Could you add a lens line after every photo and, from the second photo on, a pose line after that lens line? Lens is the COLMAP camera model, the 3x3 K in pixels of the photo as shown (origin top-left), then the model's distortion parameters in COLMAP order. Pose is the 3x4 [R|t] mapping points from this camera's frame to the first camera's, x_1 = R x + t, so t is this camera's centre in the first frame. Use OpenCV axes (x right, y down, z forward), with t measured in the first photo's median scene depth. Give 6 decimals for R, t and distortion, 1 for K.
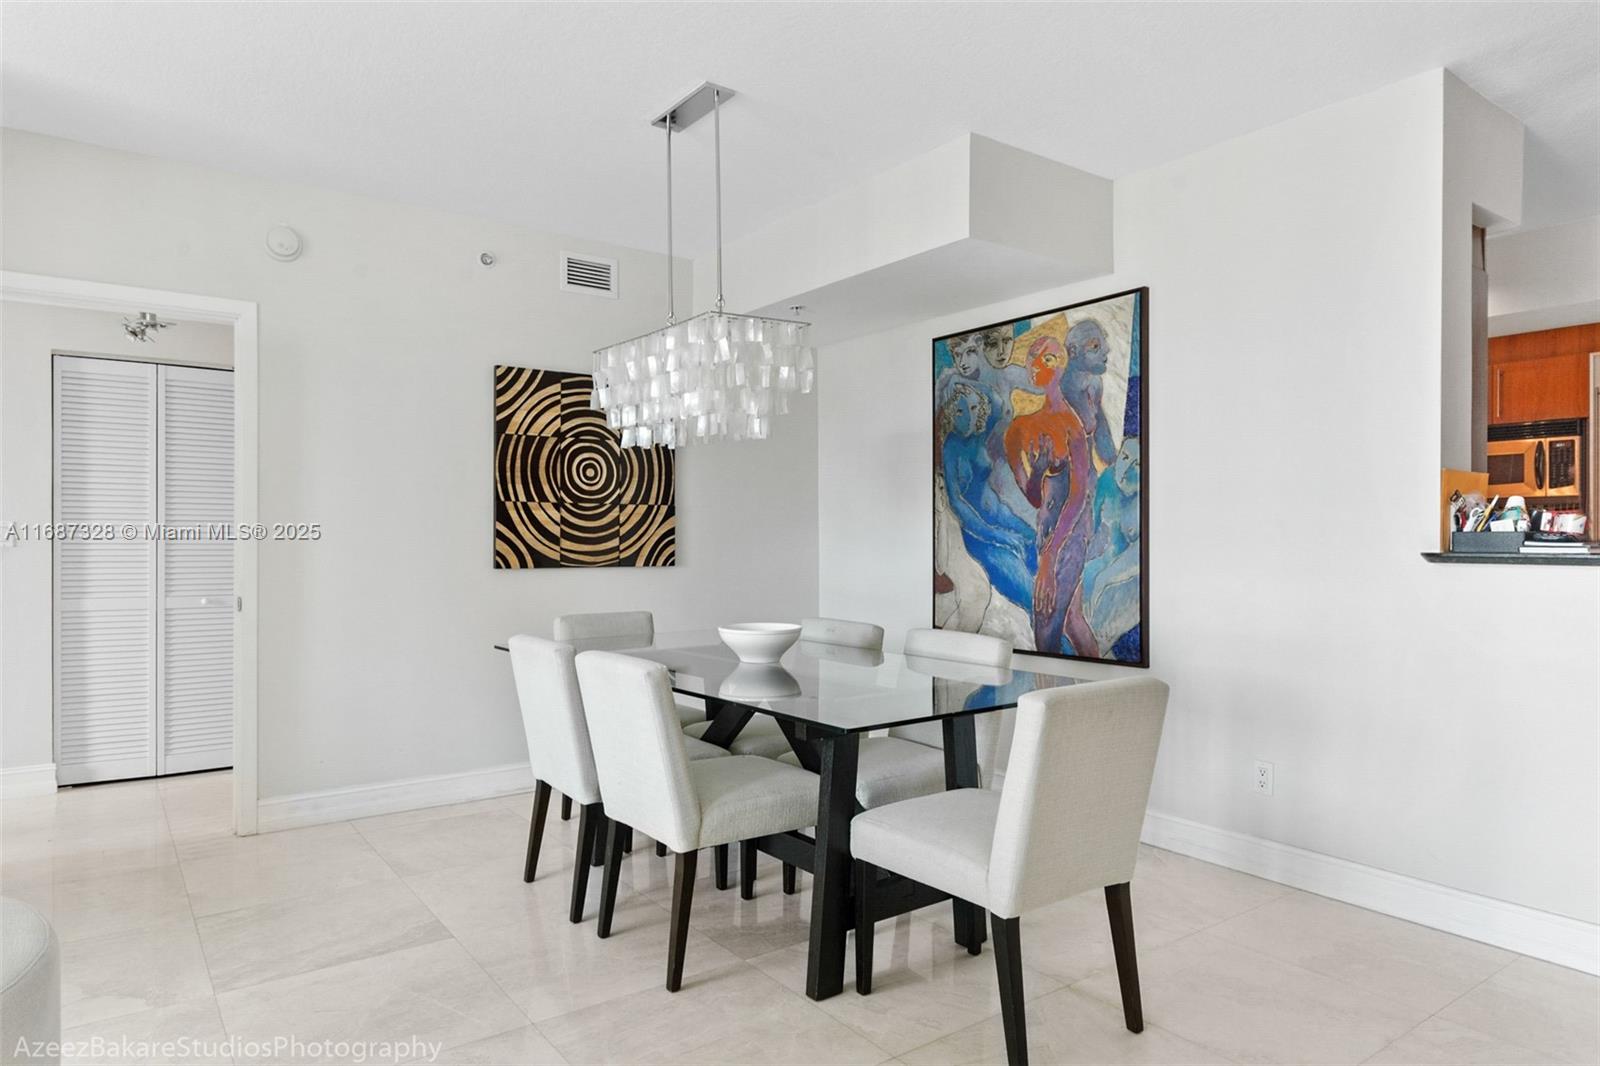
lens RADIAL K [[962.7, 0, 769.2], [0, 962.7, 546.6], [0, 0, 1]] dist [0.000926, 0.000384]
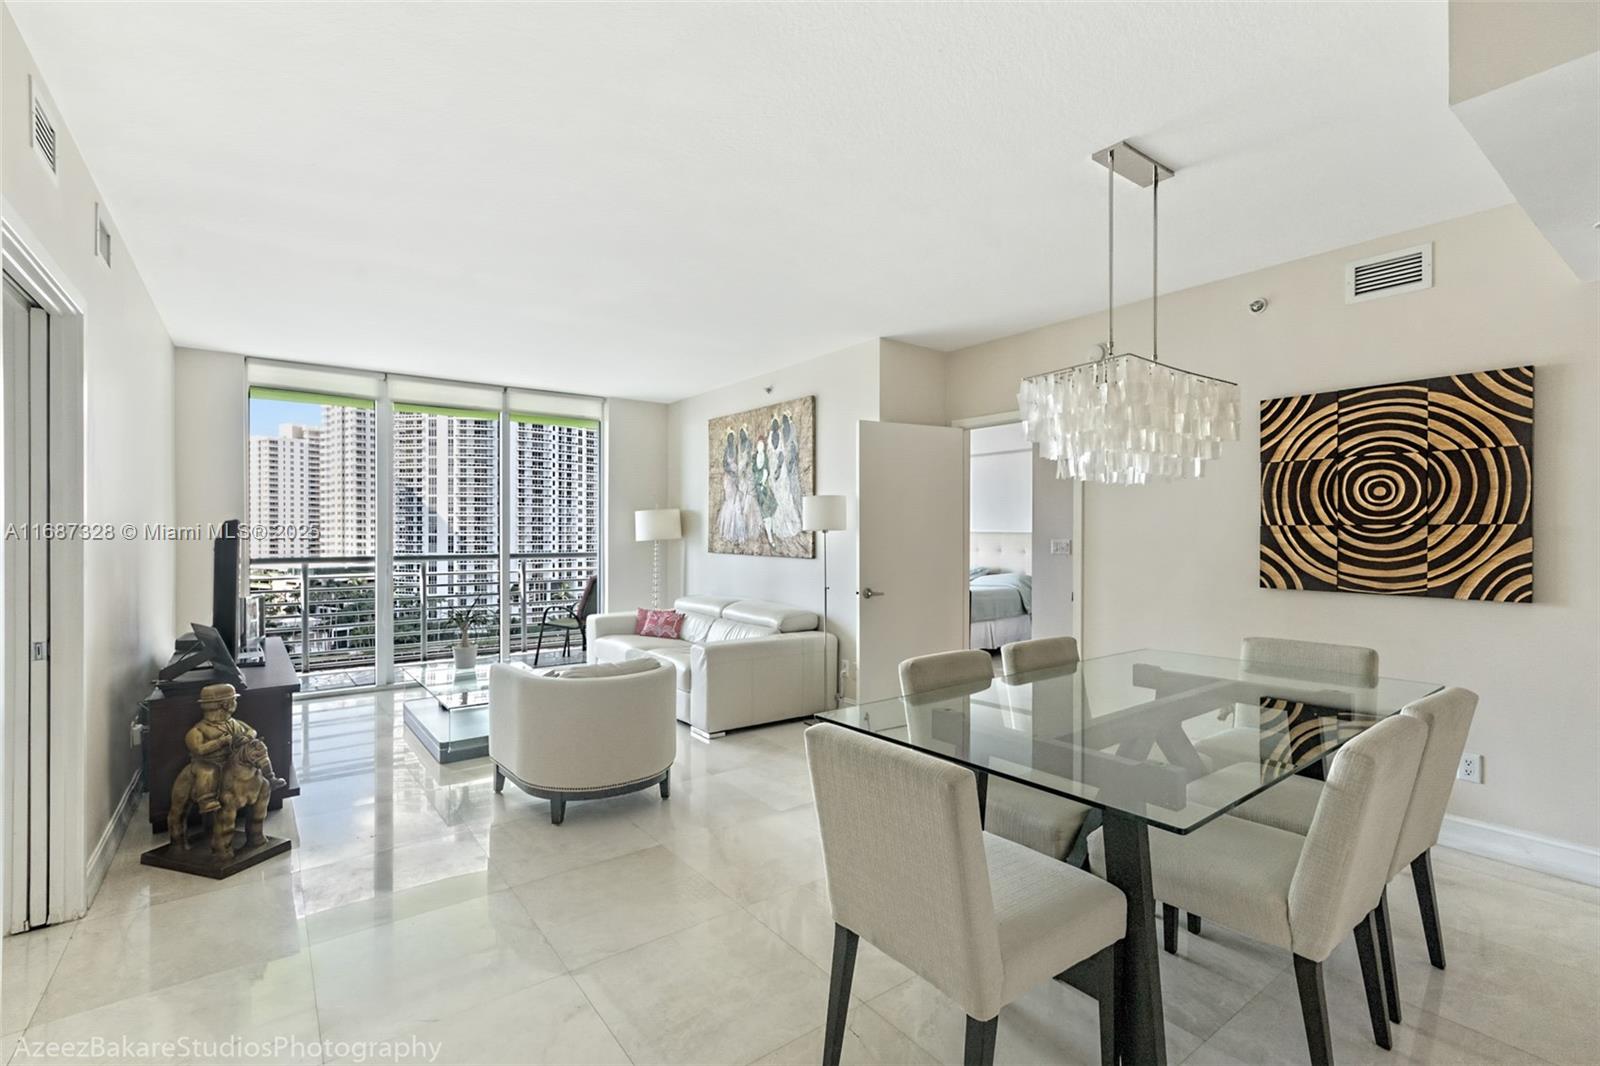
lens RADIAL K [[706.9, 0, 774.2], [0, 706.9, 536.1], [0, 0, 1]] dist [0.009111, -0.003593]
pose [[0.017929, 0.001914, -0.999837, 0.503110], [-0.011777, 0.999929, 0.001703, -0.030034], [0.999770, 0.011744, 0.017950, 0.433089]]
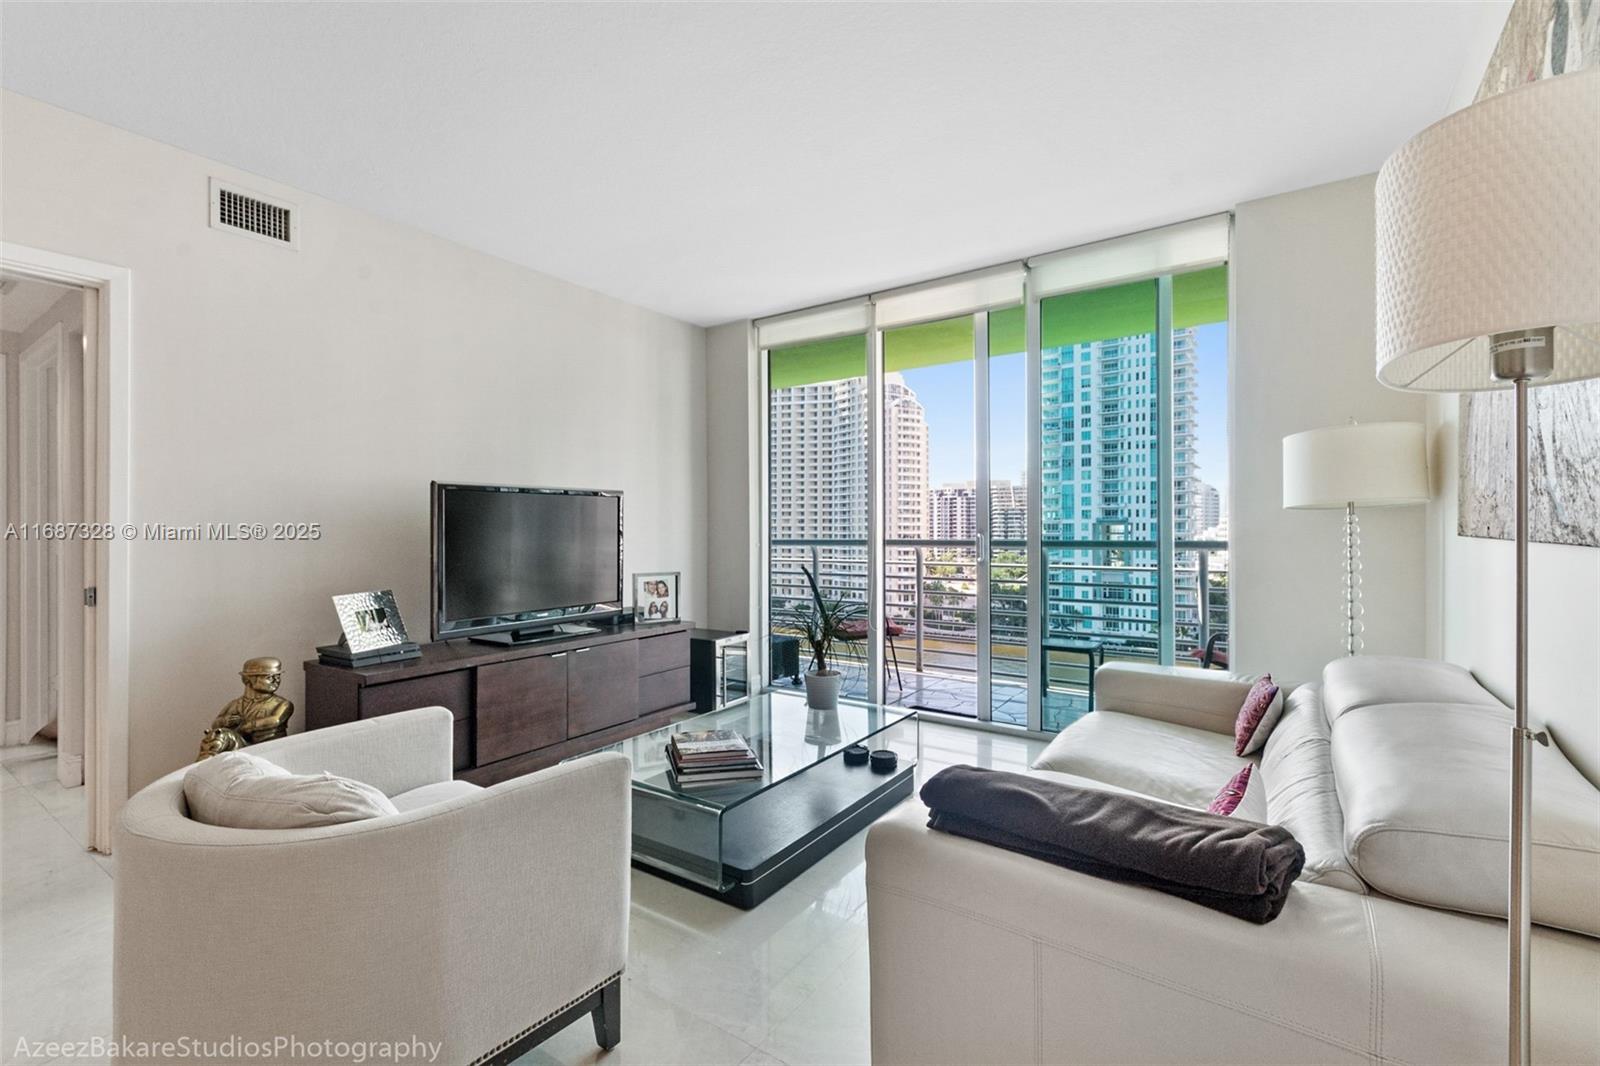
lens RADIAL K [[706.9, 0, 772.7], [0, 706.9, 534.4], [0, 0, 1]] dist [0.009111, -0.003593]
pose [[-0.944472, 0.001509, -0.328589, -0.368789], [-0.003630, 0.999880, 0.015027, 0.001292], [0.328572, 0.015386, -0.944354, 0.632505]]
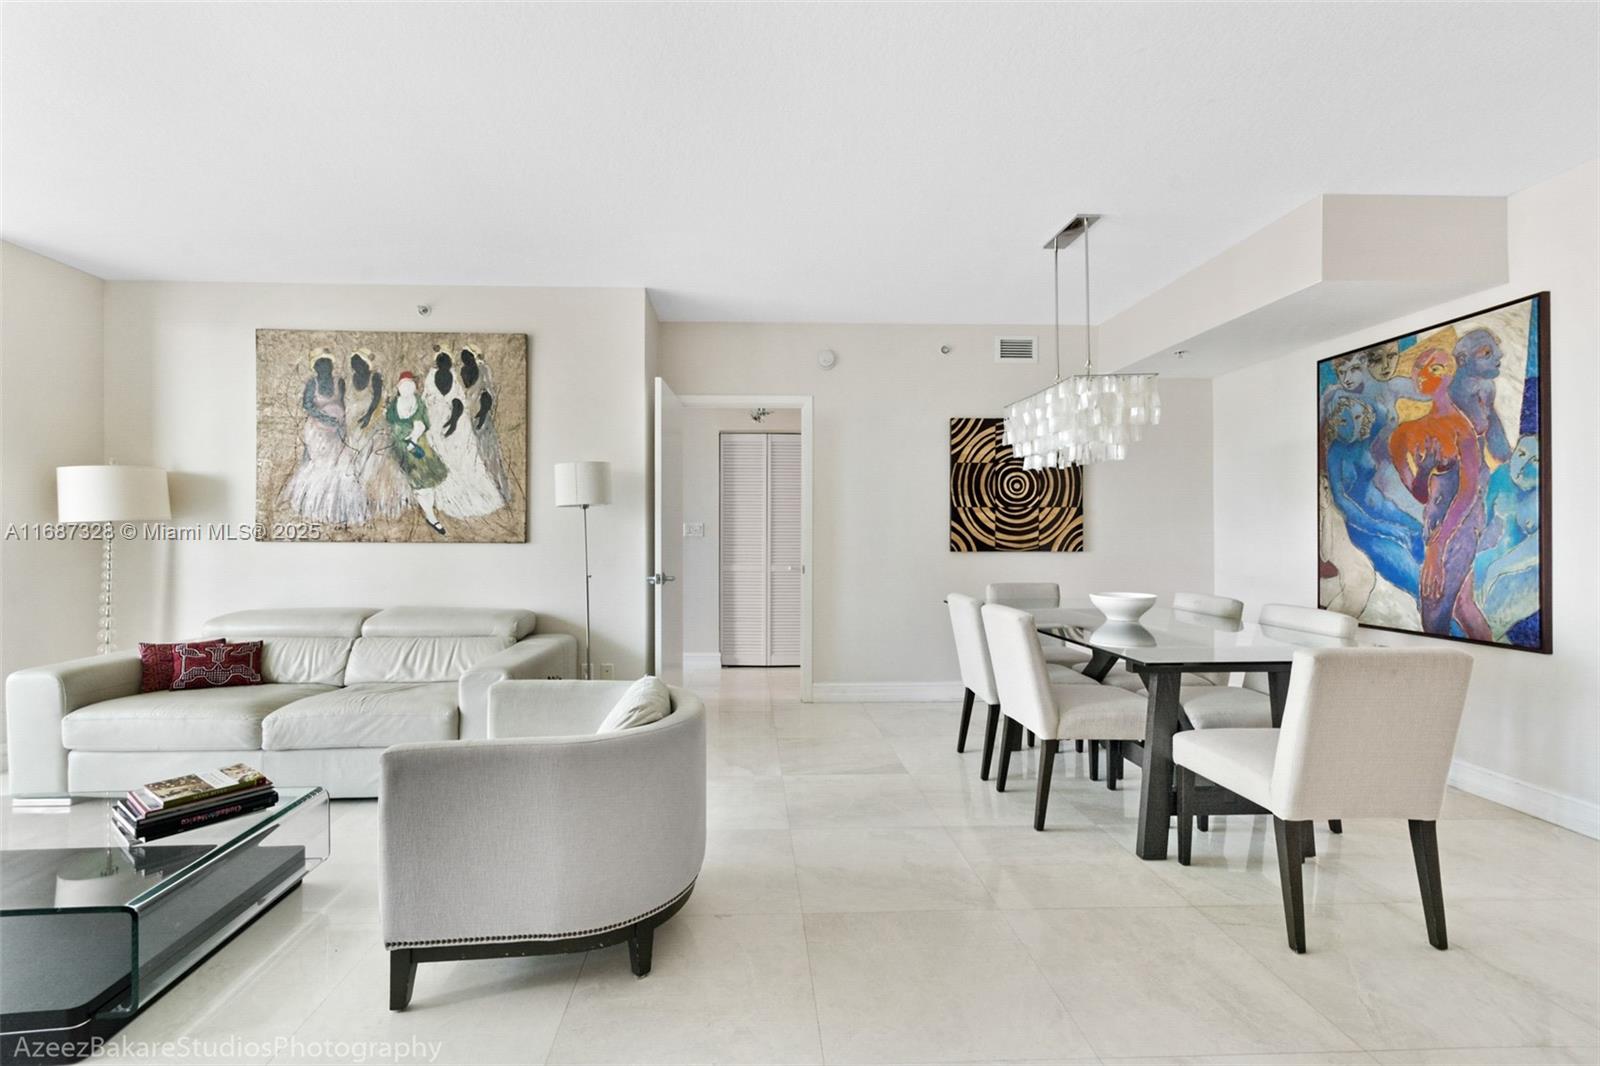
lens RADIAL K [[706.9, 0, 774.9], [0, 706.9, 531.8], [0, 0, 1]] dist [0.009111, -0.003593]
pose [[0.840656, -0.001851, -0.541567, 0.087563], [-0.002671, 0.999968, -0.007562, 0.001016], [0.541563, 0.007804, 0.840624, -0.091964]]
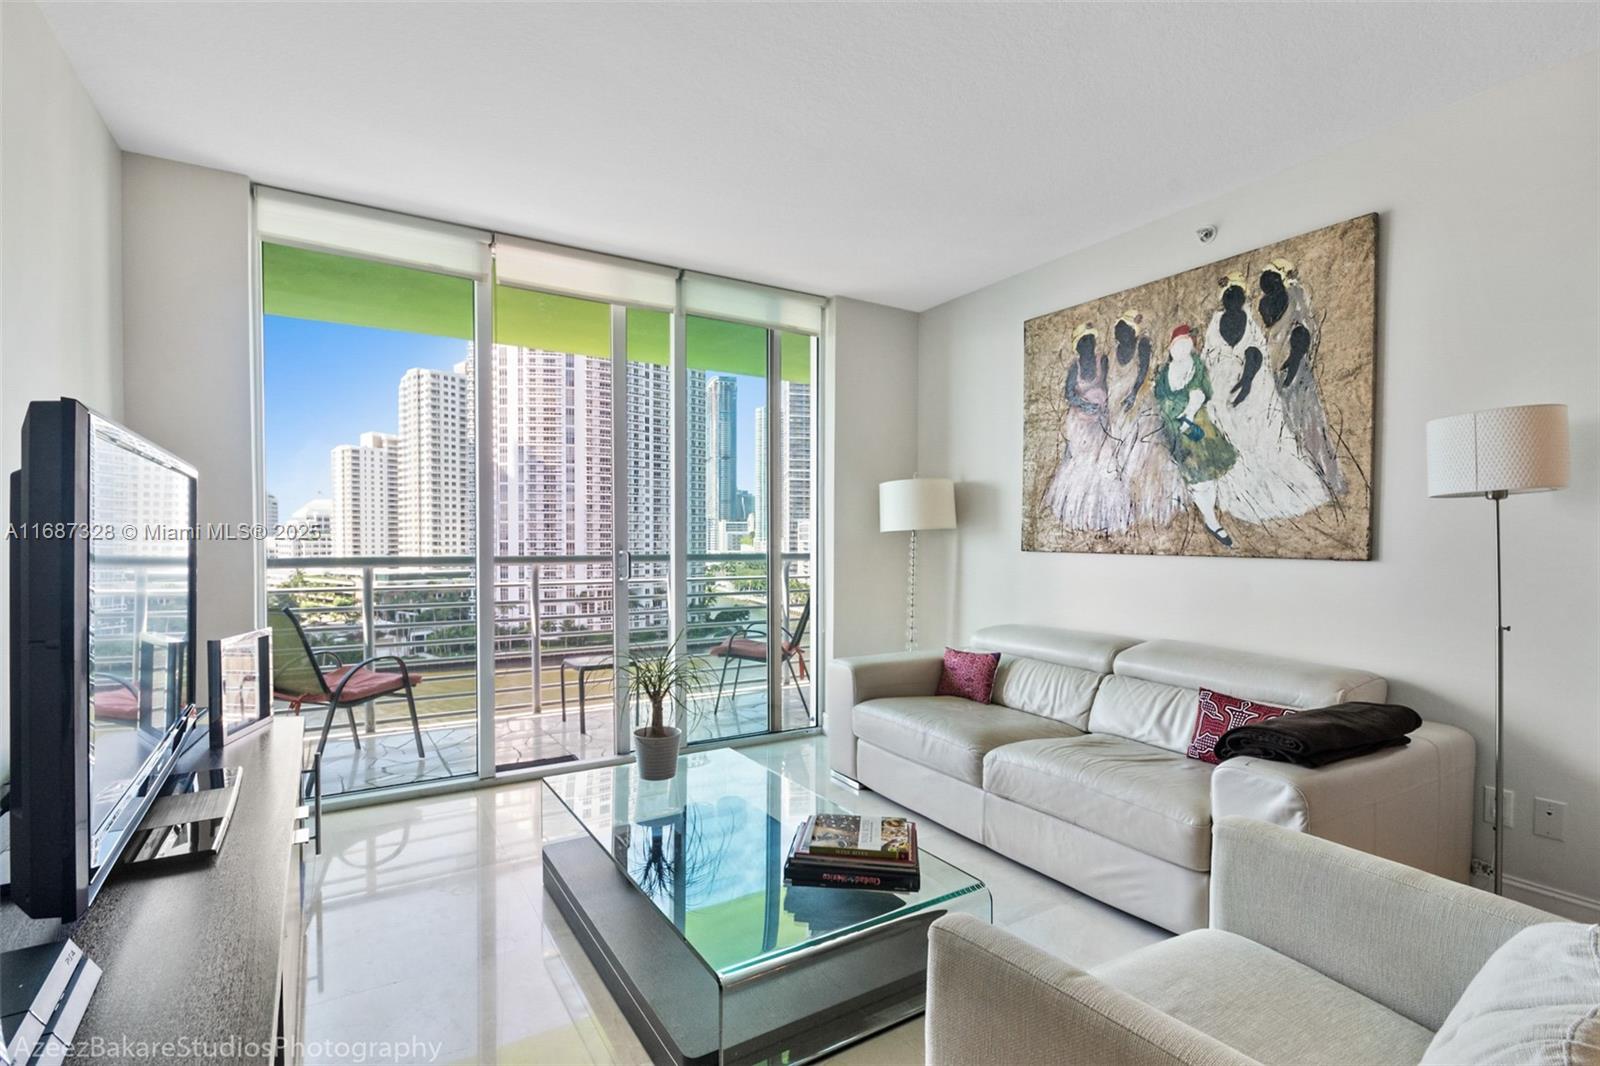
lens RADIAL K [[727.8, 0, 772.6], [0, 727.8, 553.3], [0, 0, 1]] dist [0.002465, 0.000177]
pose [[-0.077344, 0.015450, -0.996885, -0.079314], [-0.012582, 0.999785, 0.016471, 0.000110], [0.996925, 0.013816, -0.077133, 0.087297]]
